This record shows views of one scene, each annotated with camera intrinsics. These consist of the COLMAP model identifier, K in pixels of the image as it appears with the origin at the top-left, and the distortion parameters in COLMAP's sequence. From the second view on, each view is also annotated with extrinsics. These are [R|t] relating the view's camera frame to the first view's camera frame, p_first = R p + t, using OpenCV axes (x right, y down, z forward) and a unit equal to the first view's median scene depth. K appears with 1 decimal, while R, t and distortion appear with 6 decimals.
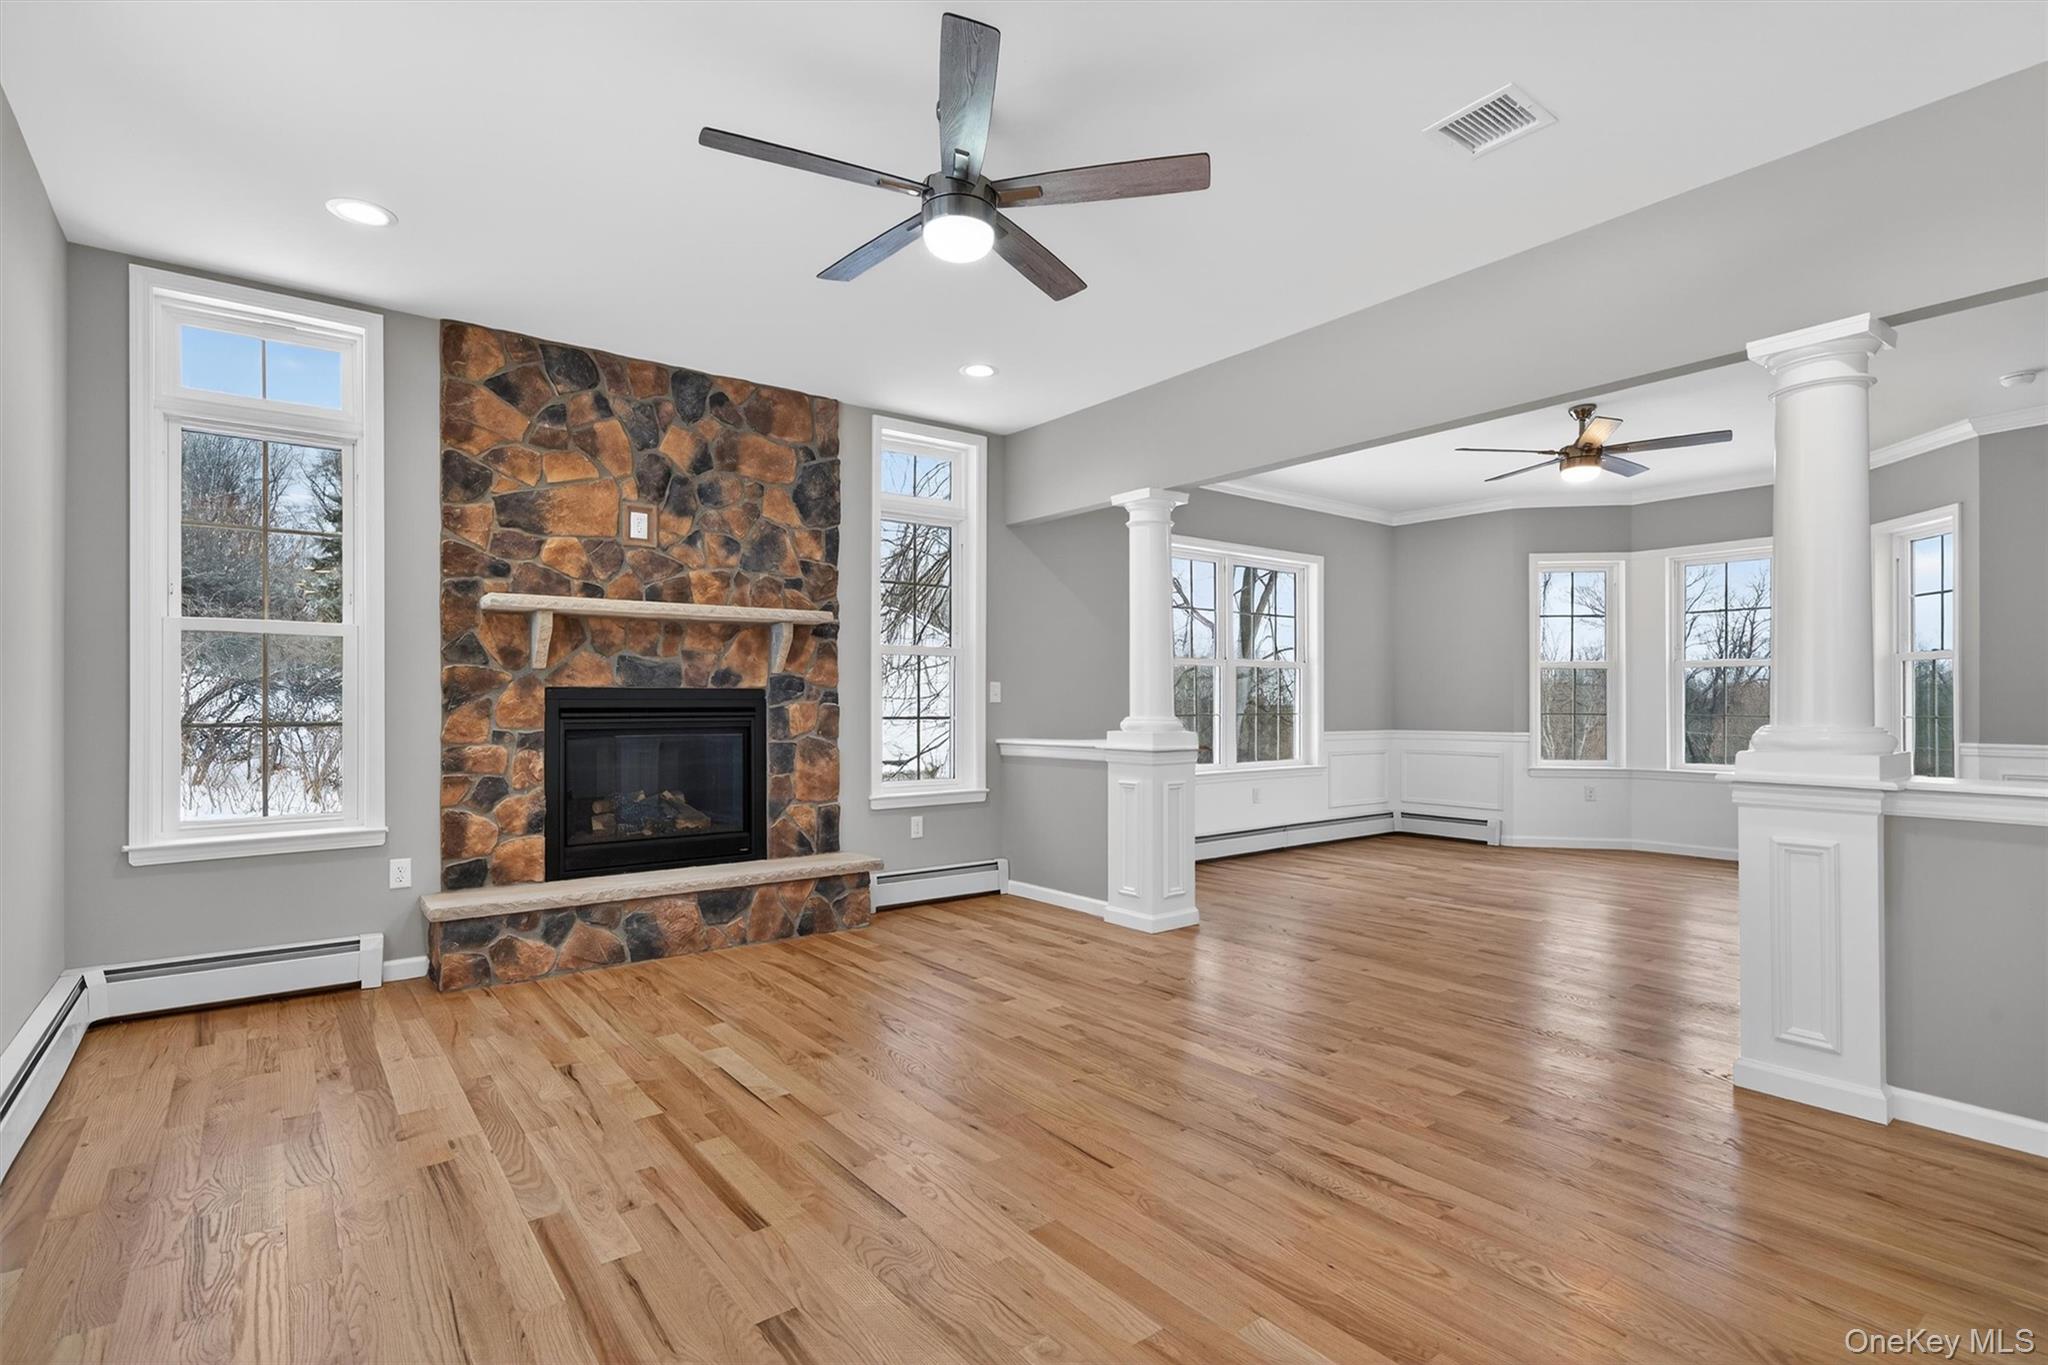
lens RADIAL K [[982.7, 0, 1021.5], [0, 982.7, 700.2], [0, 0, 1]] dist [-0.001315, 0.000991]
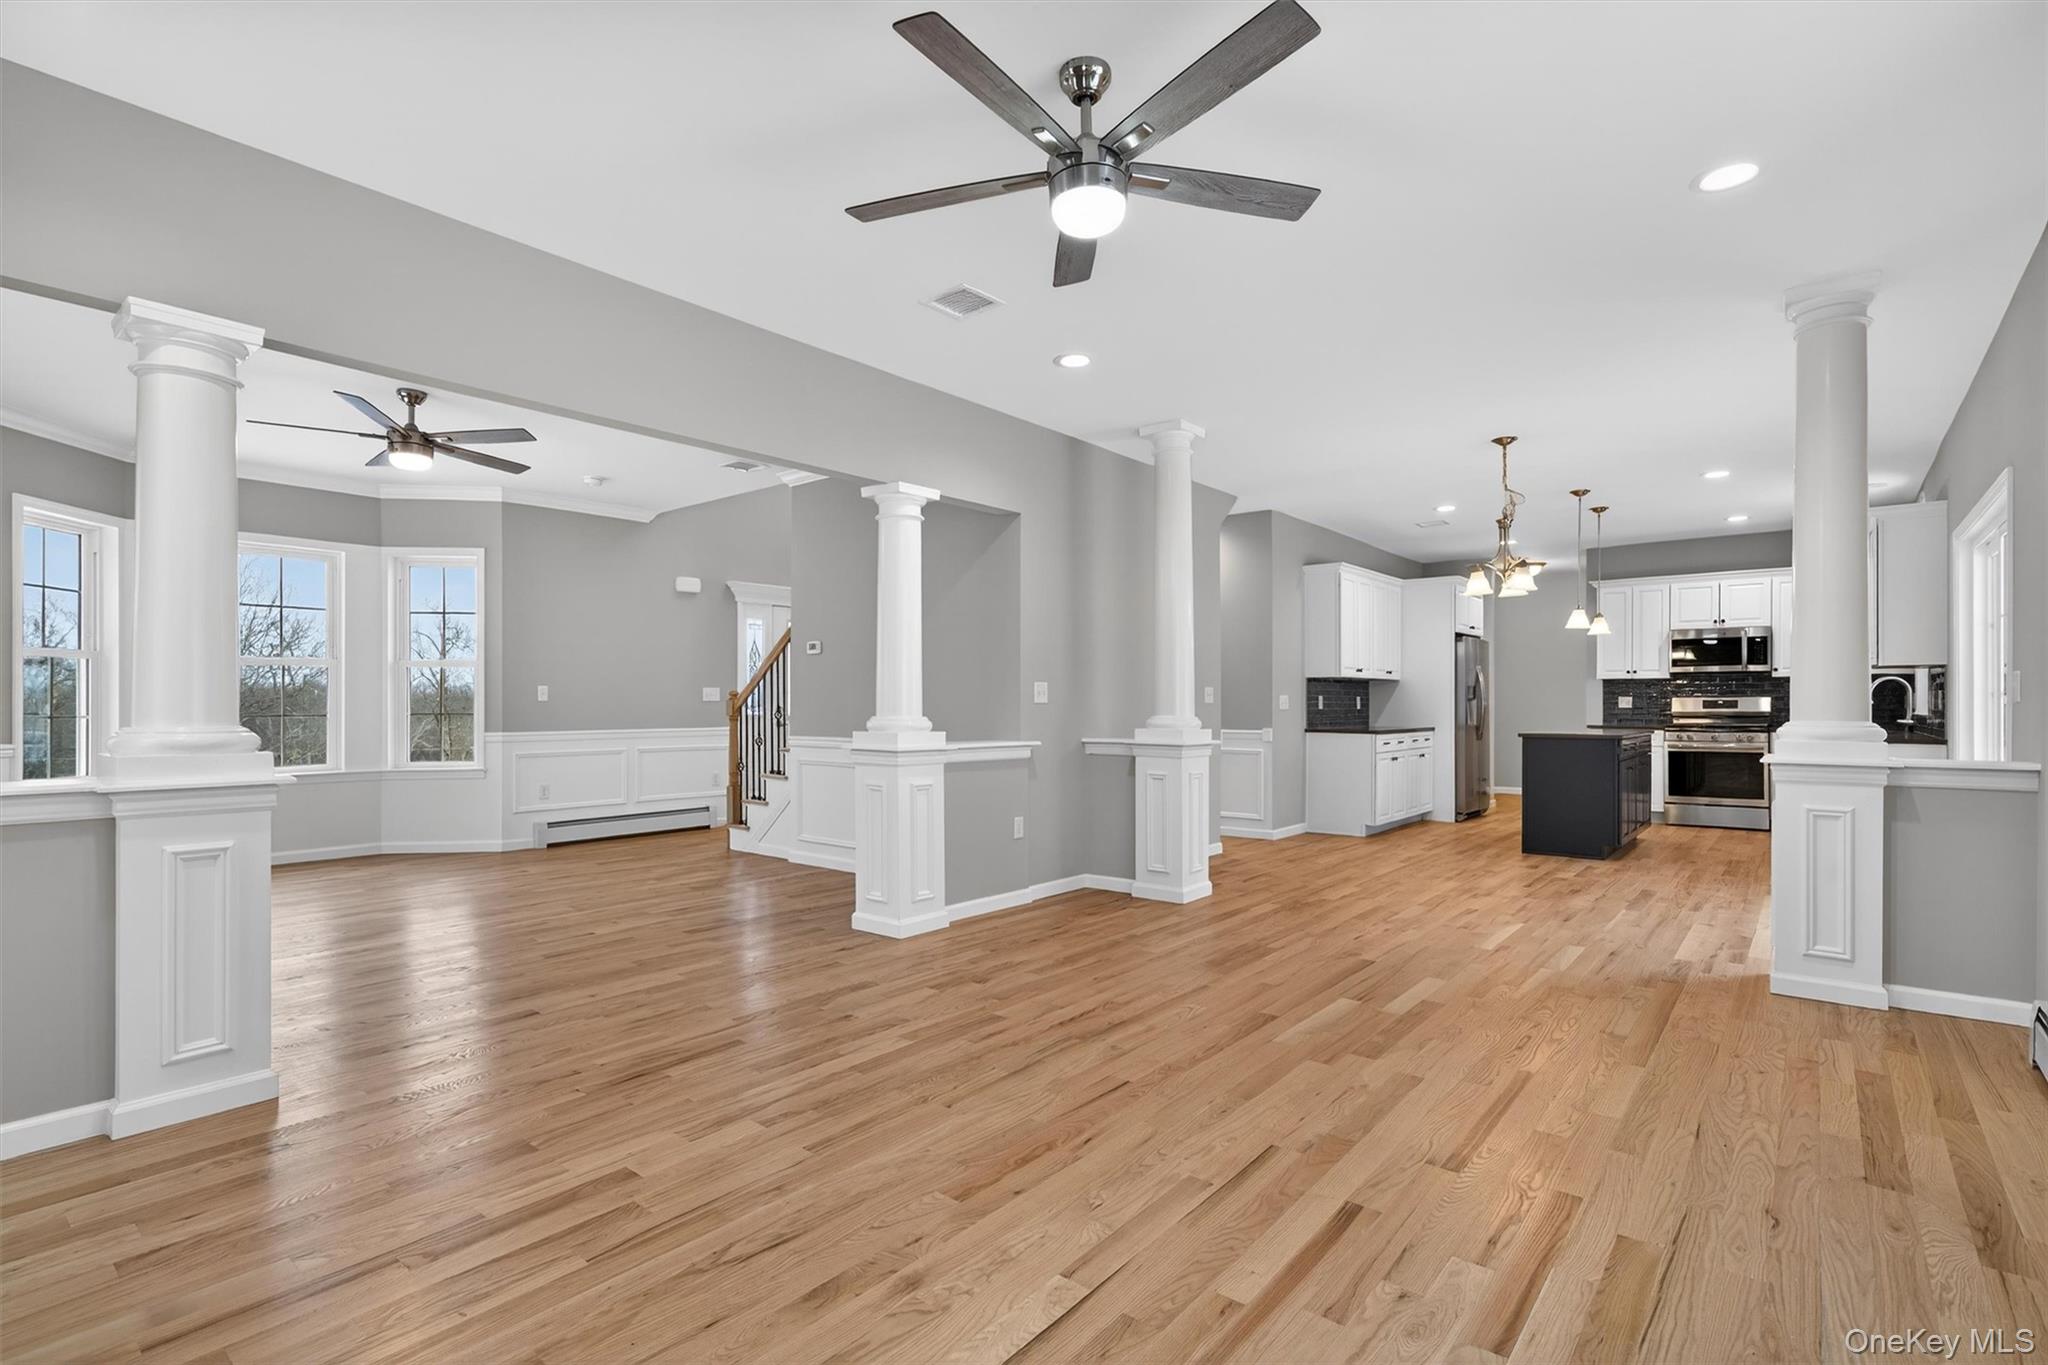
lens RADIAL K [[964.2, 0, 1028.5], [0, 964.2, 703.7], [0, 0, 1]] dist [-0.000130, 0.000664]
pose [[-0.226123, 0.000416, 0.974099, -0.554138], [-0.003643, 0.999993, -0.001273, 0.003277], [-0.974092, -0.003837, -0.226120, 0.734856]]
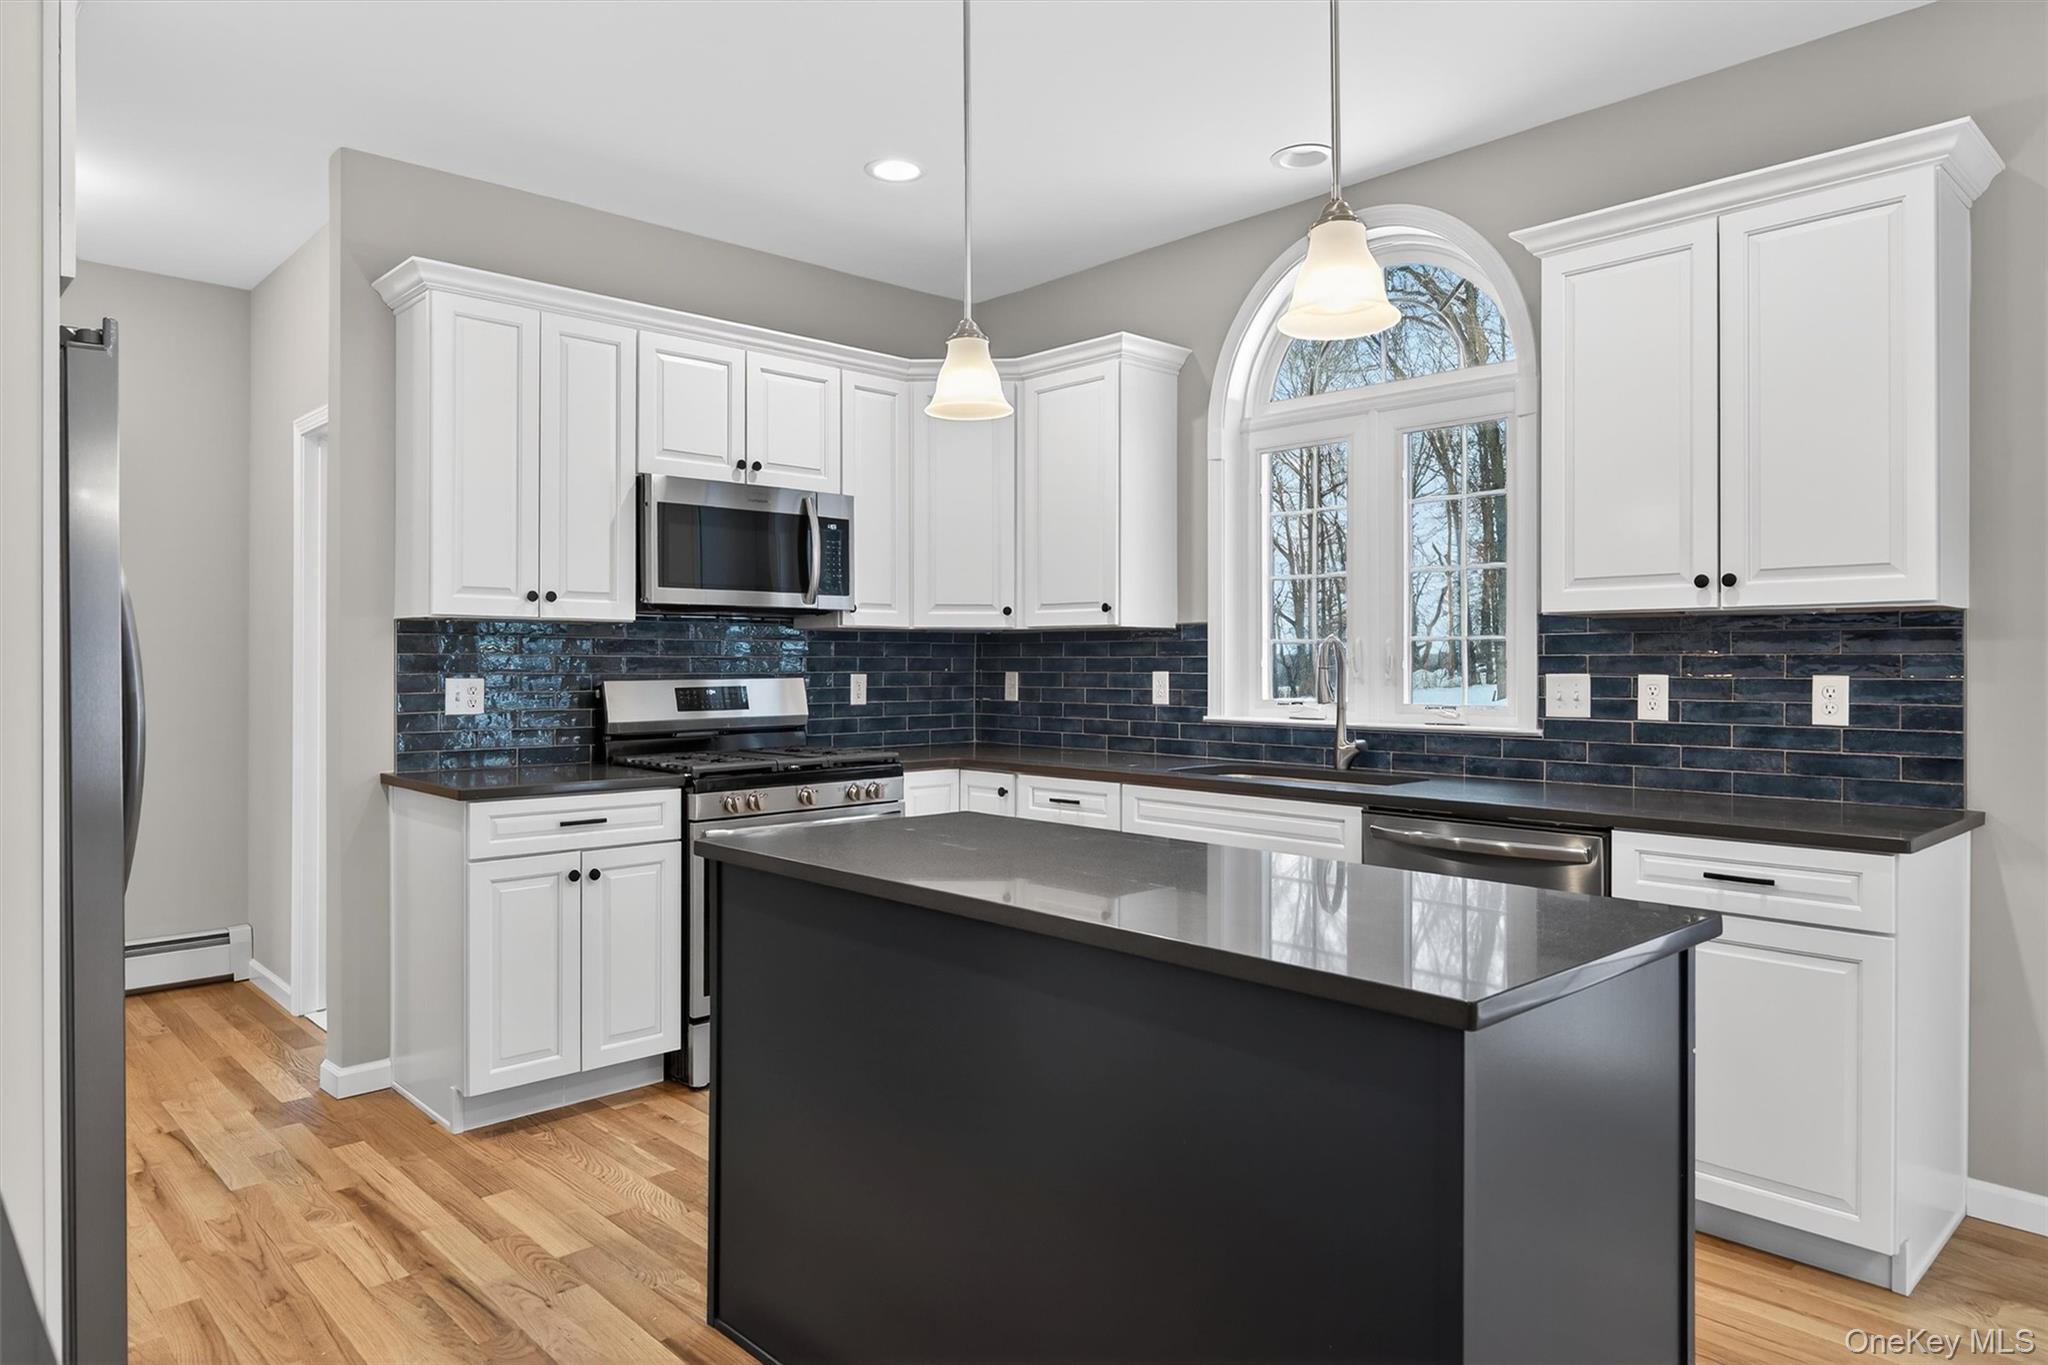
lens RADIAL K [[1272.5, 0, 1025.4], [0, 1272.5, 657.9], [0, 0, 1]] dist [0.002034, -0.001085]
pose [[-0.994844, -0.000669, -0.101413, 0.950092], [0.000199, 0.999963, -0.008551, -0.025781], [0.101415, -0.008527, -0.994808, -0.158799]]
